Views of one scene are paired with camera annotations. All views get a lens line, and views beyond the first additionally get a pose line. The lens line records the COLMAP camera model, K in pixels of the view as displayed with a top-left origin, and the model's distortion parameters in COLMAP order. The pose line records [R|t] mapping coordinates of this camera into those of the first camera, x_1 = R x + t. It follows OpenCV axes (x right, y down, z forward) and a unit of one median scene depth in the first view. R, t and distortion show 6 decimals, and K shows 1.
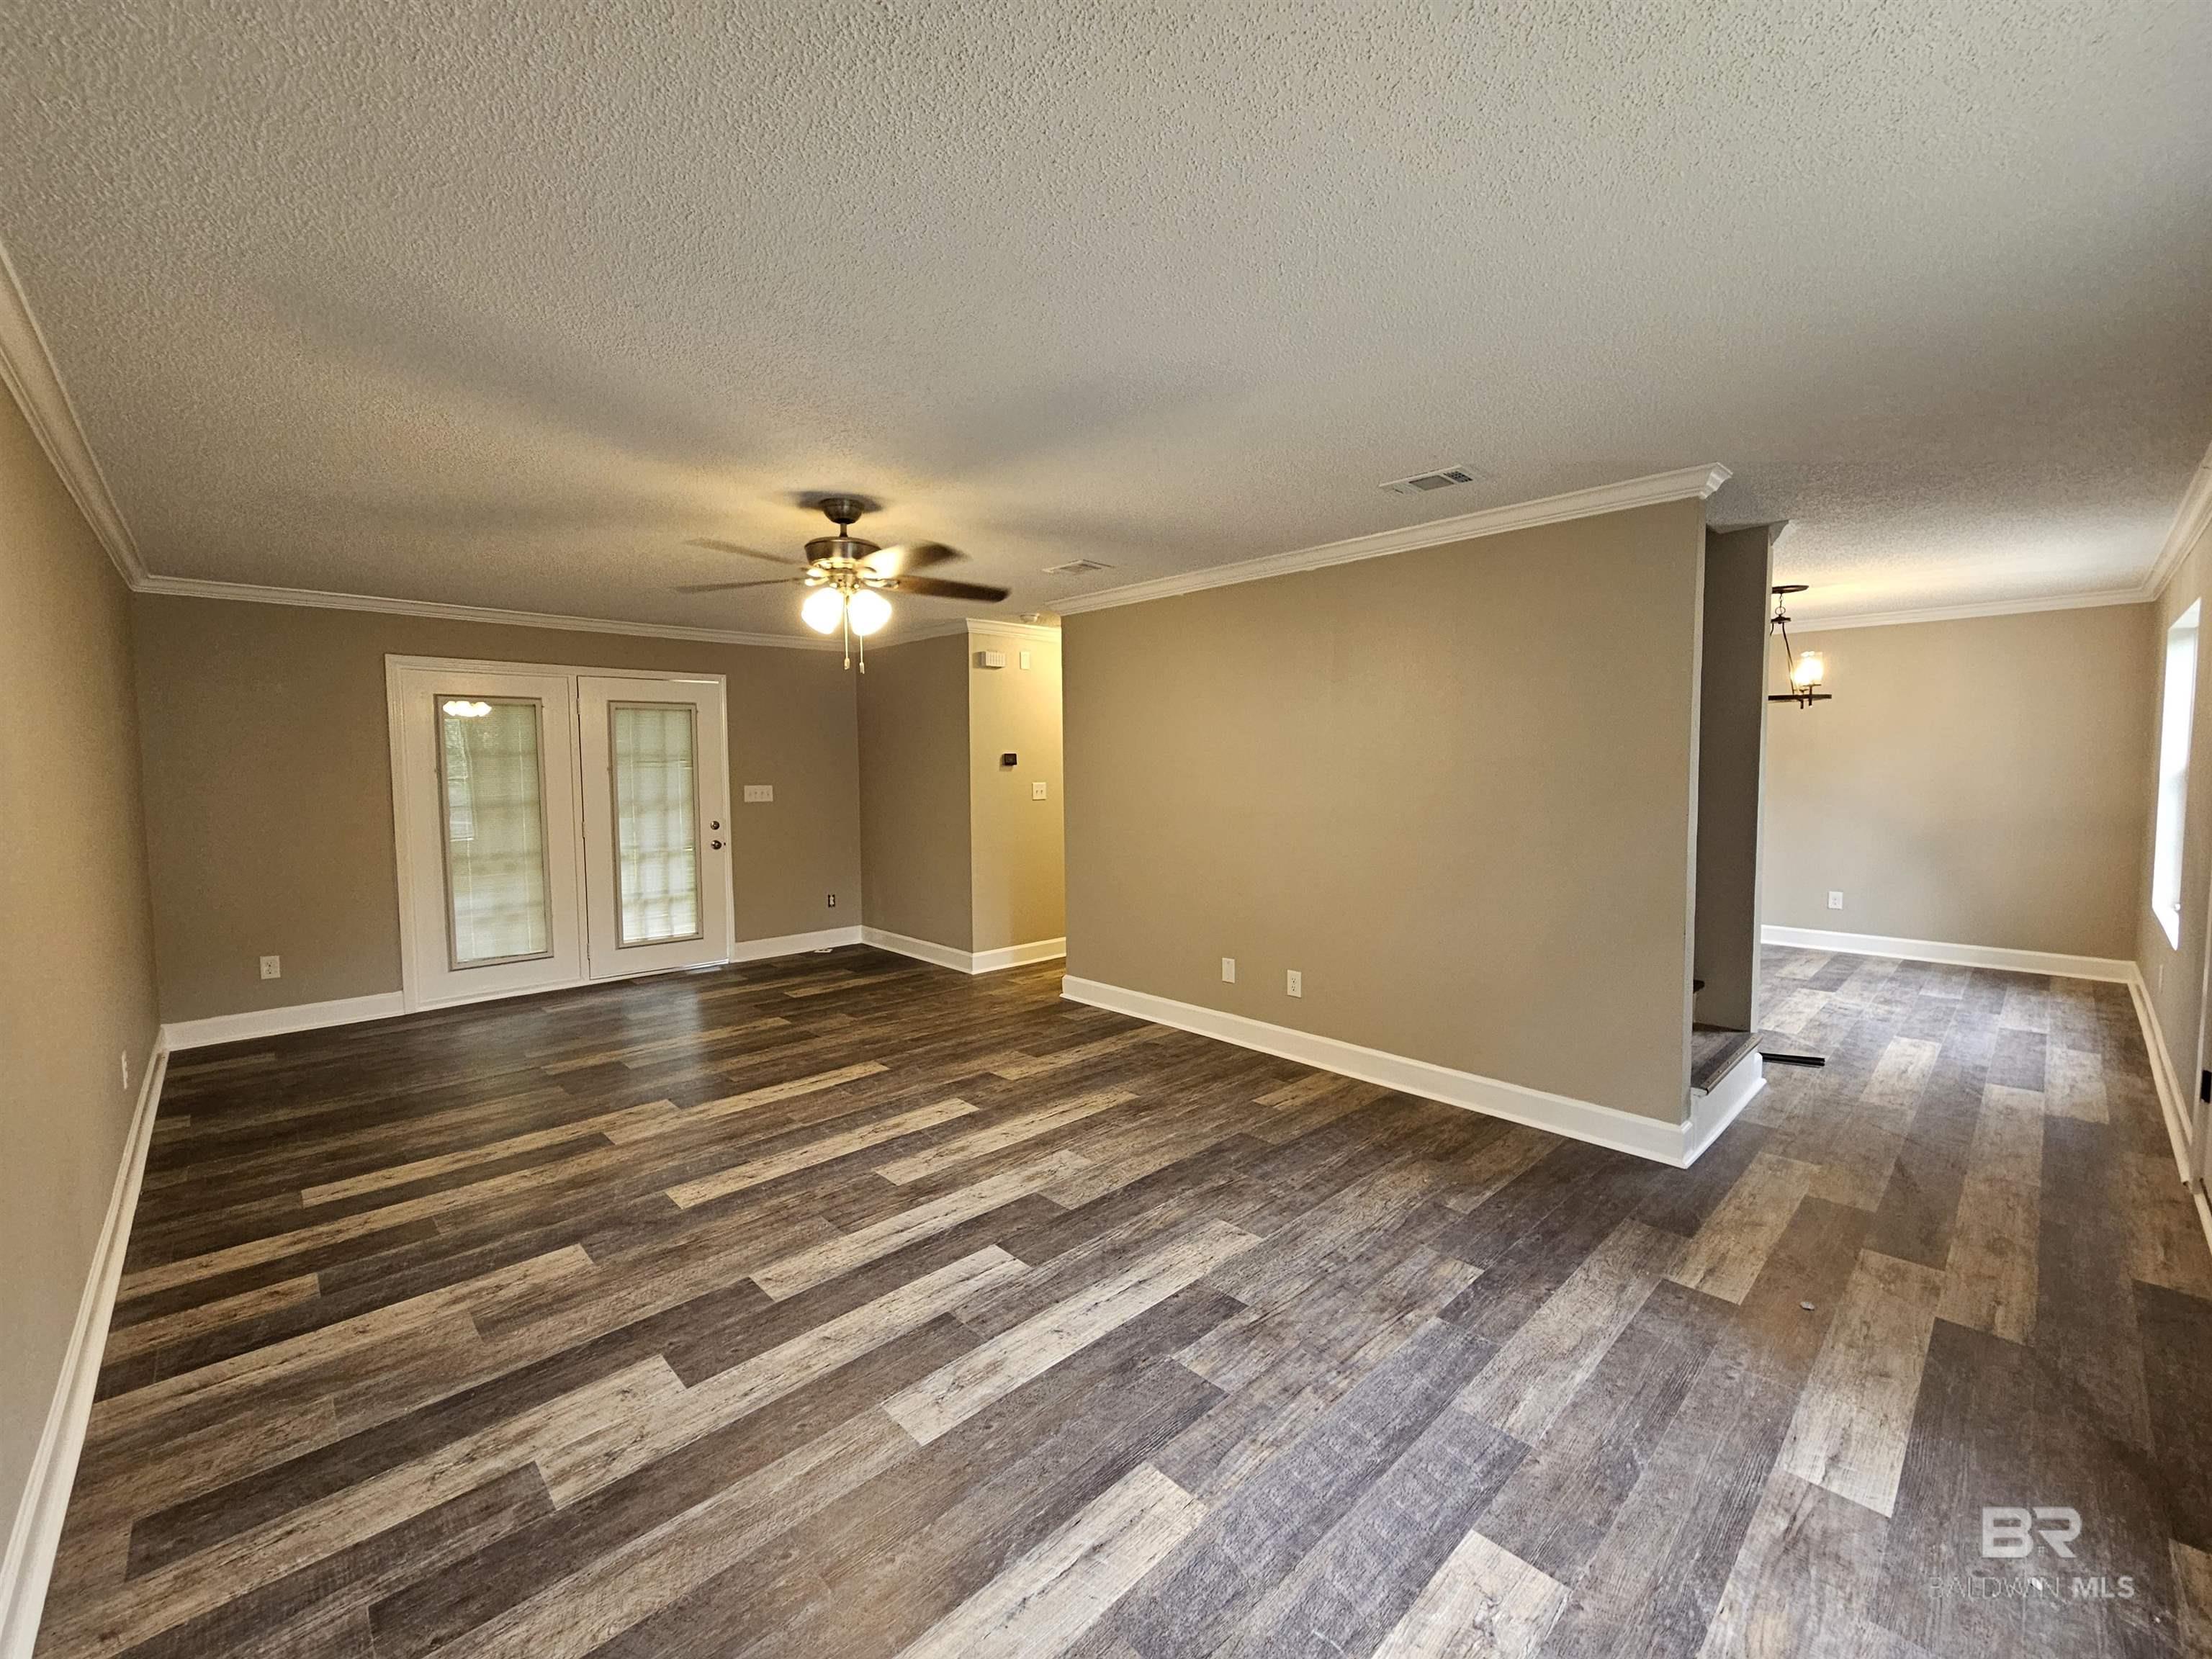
lens RADIAL K [[910.9, 0, 1105.3], [0, 910.9, 819.3], [0, 0, 1]] dist [0.002929, -0.002016]
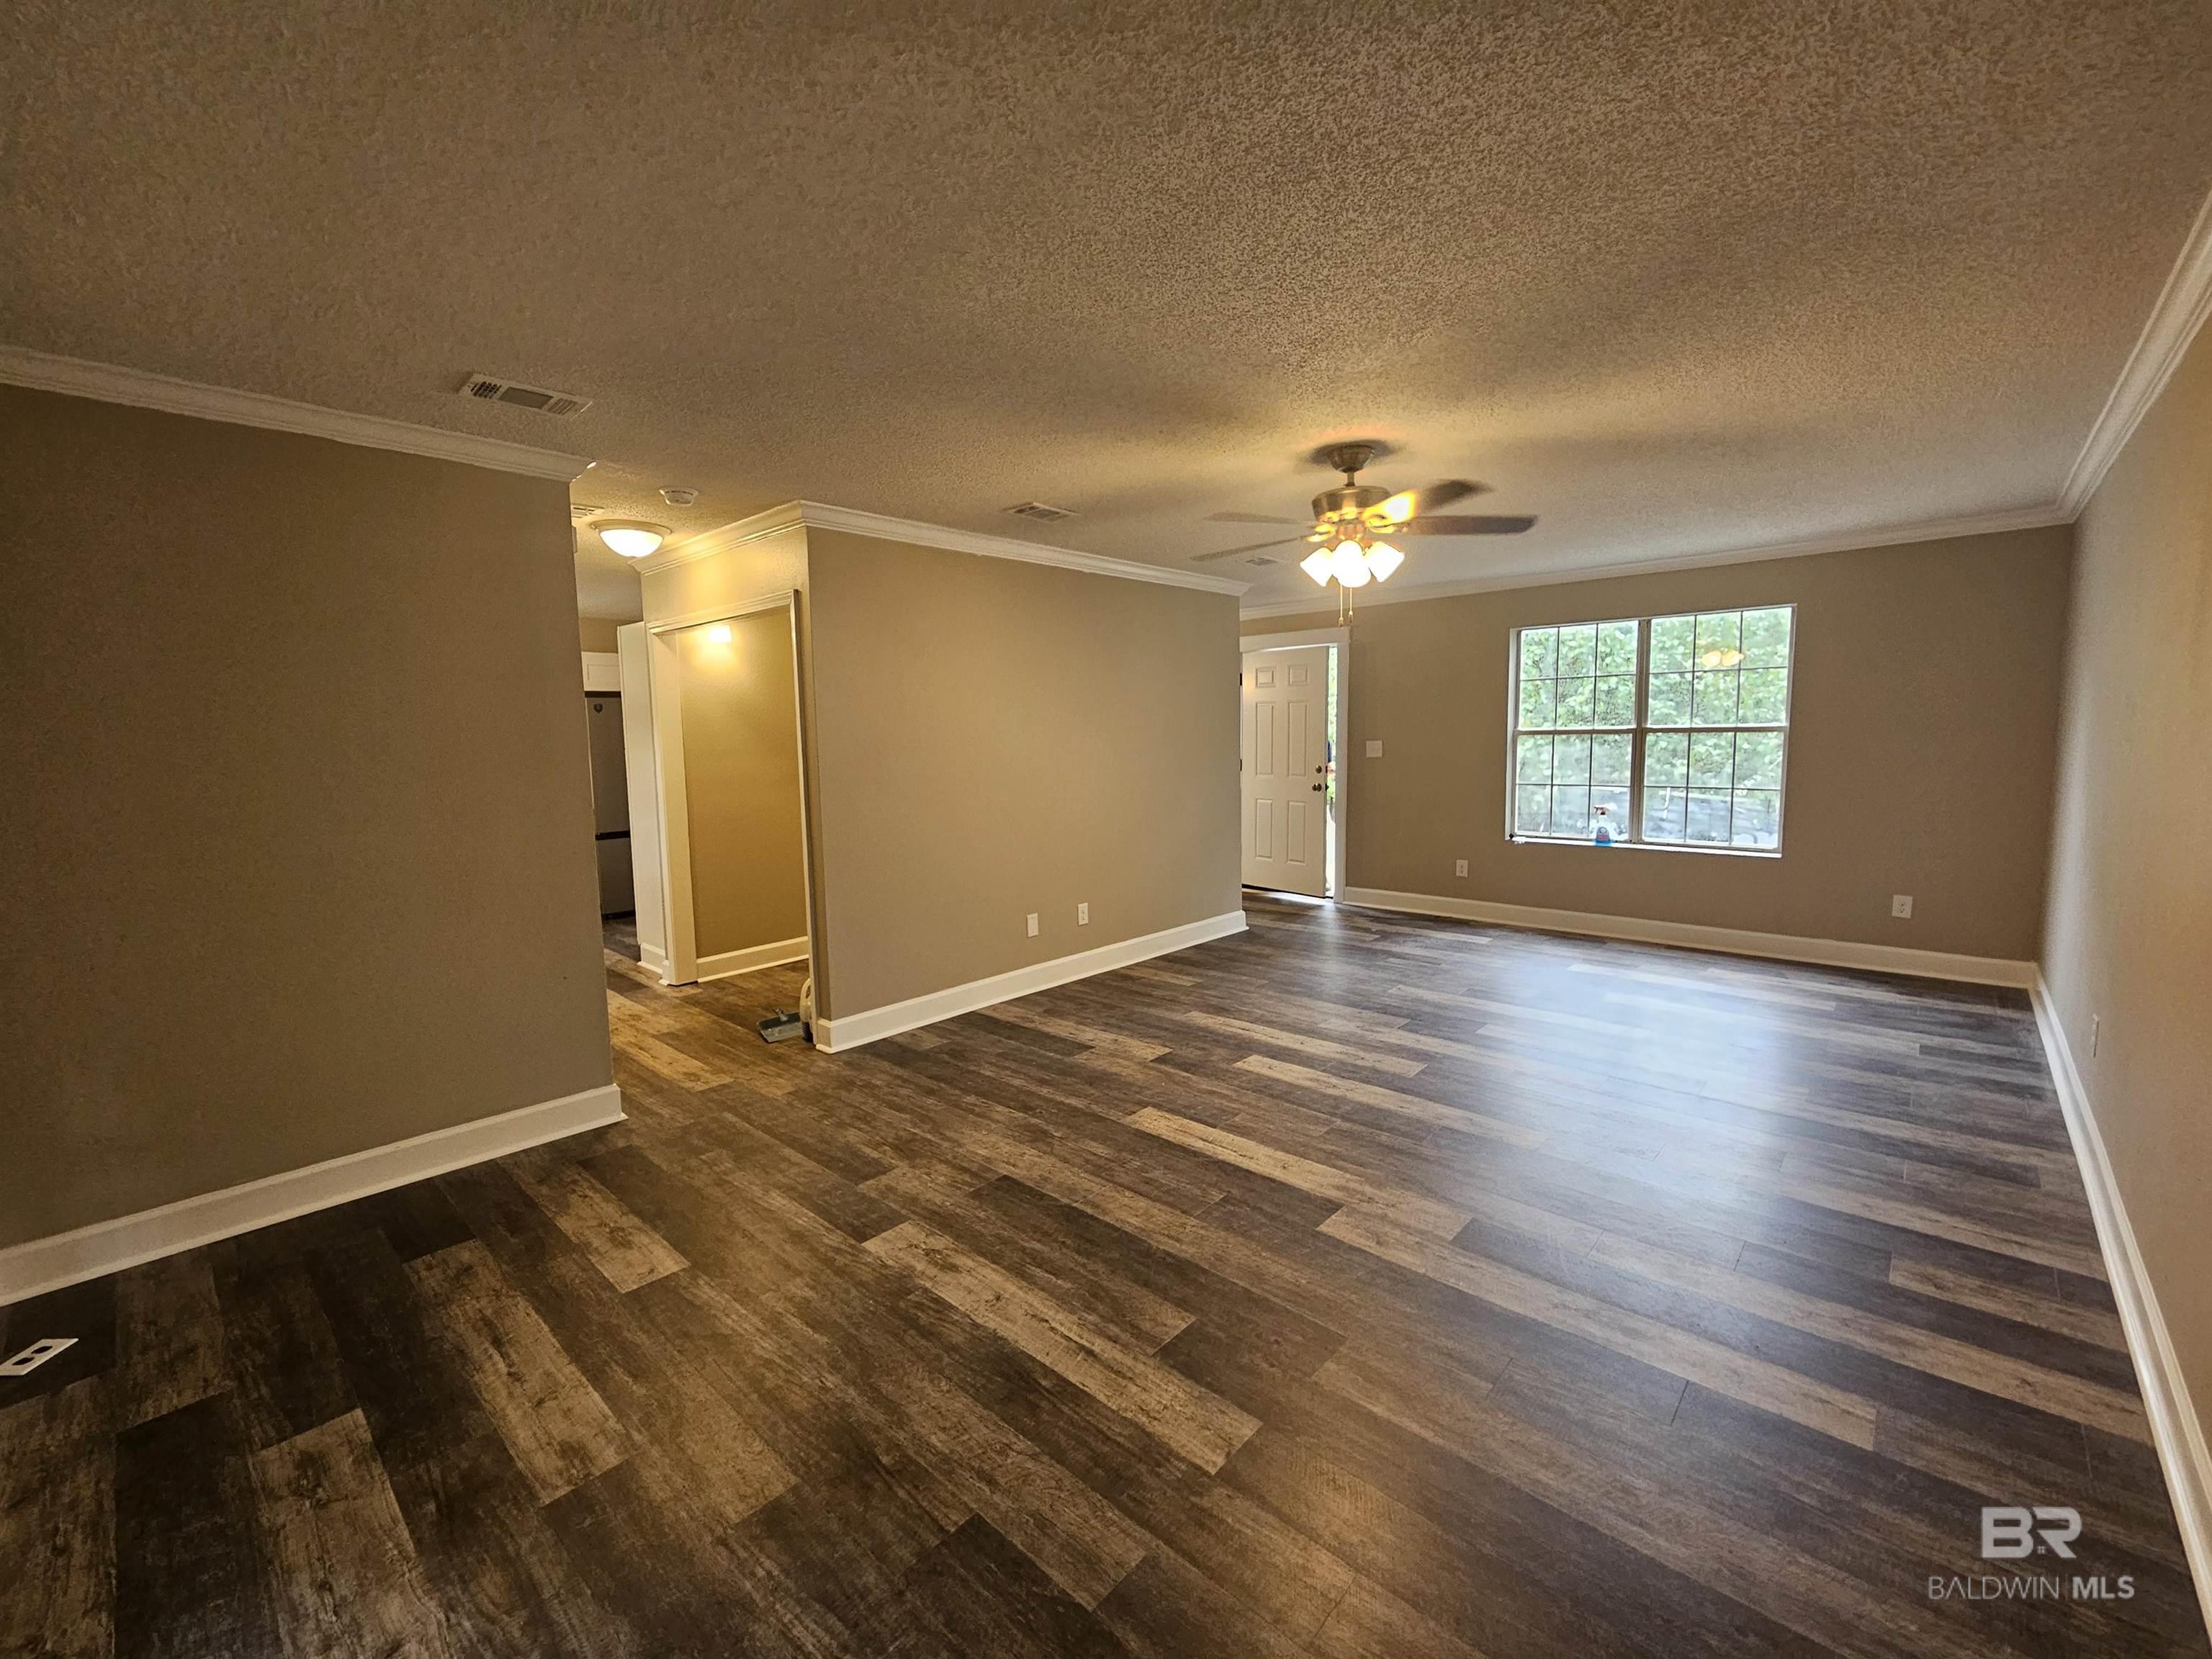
lens RADIAL K [[910.9, 0, 1098.2], [0, 910.9, 833.7], [0, 0, 1]] dist [0.002929, -0.002016]
pose [[-0.060604, -0.099789, 0.993161, -1.032704], [0.080207, 0.991286, 0.104494, -0.048611], [-0.994934, 0.085991, -0.052072, 1.105828]]
